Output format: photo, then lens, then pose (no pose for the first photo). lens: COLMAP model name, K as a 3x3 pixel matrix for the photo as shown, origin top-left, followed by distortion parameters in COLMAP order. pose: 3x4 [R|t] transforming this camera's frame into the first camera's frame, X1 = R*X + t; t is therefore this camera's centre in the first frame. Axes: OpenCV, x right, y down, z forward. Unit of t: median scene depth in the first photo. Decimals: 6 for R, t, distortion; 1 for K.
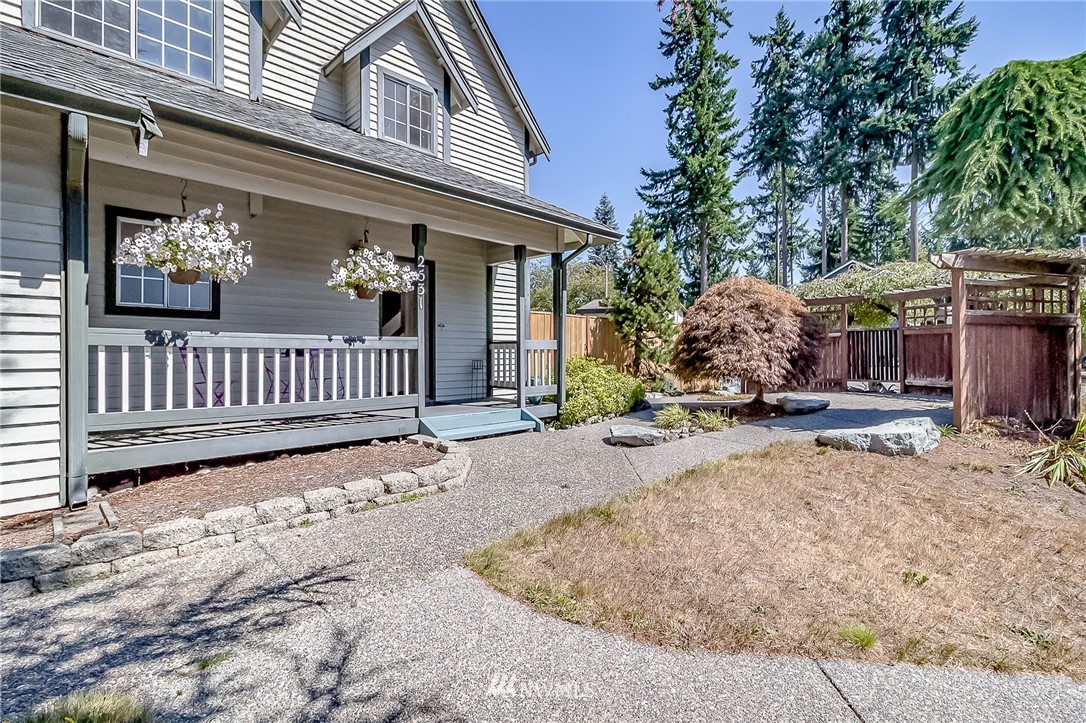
lens RADIAL K [[503.1, 0, 540.4], [0, 503.1, 346.9], [0, 0, 1]] dist [-0.000363, -0.000186]
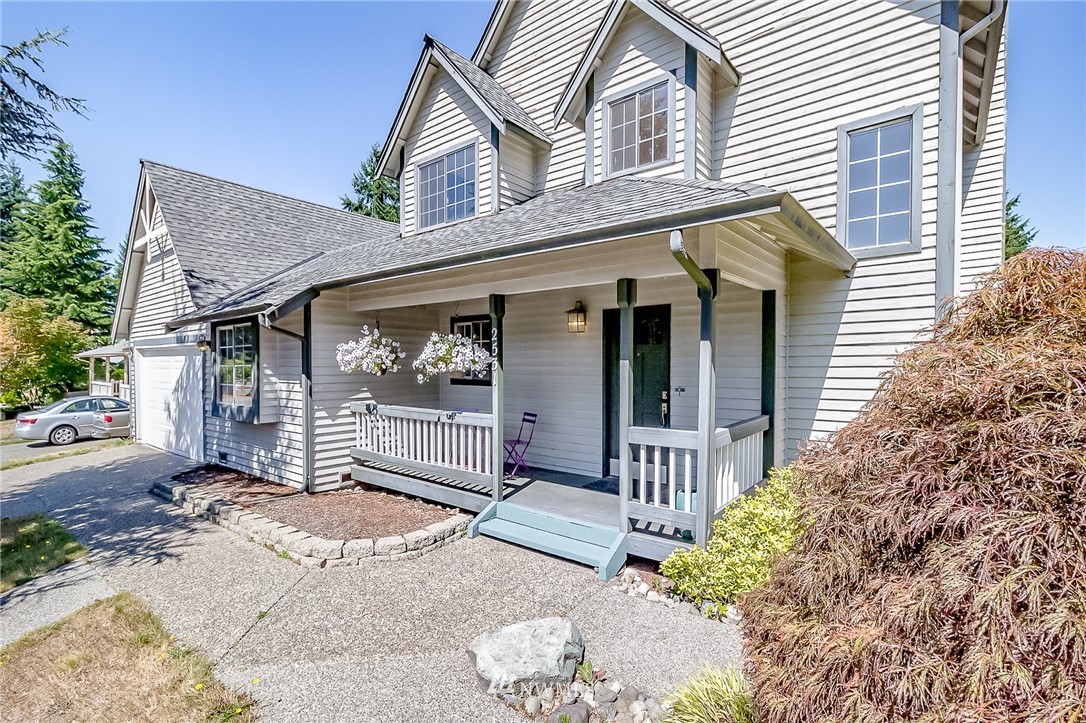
lens RADIAL K [[502.4, 0, 537.6], [0, 502.4, 355.8], [0, 0, 1]] dist [0.000040, -0.000008]
pose [[0.093985, -0.012530, -0.995495, 0.546888], [0.014015, 0.999838, -0.011261, -0.093161], [0.995475, -0.012894, 0.094145, 0.785741]]
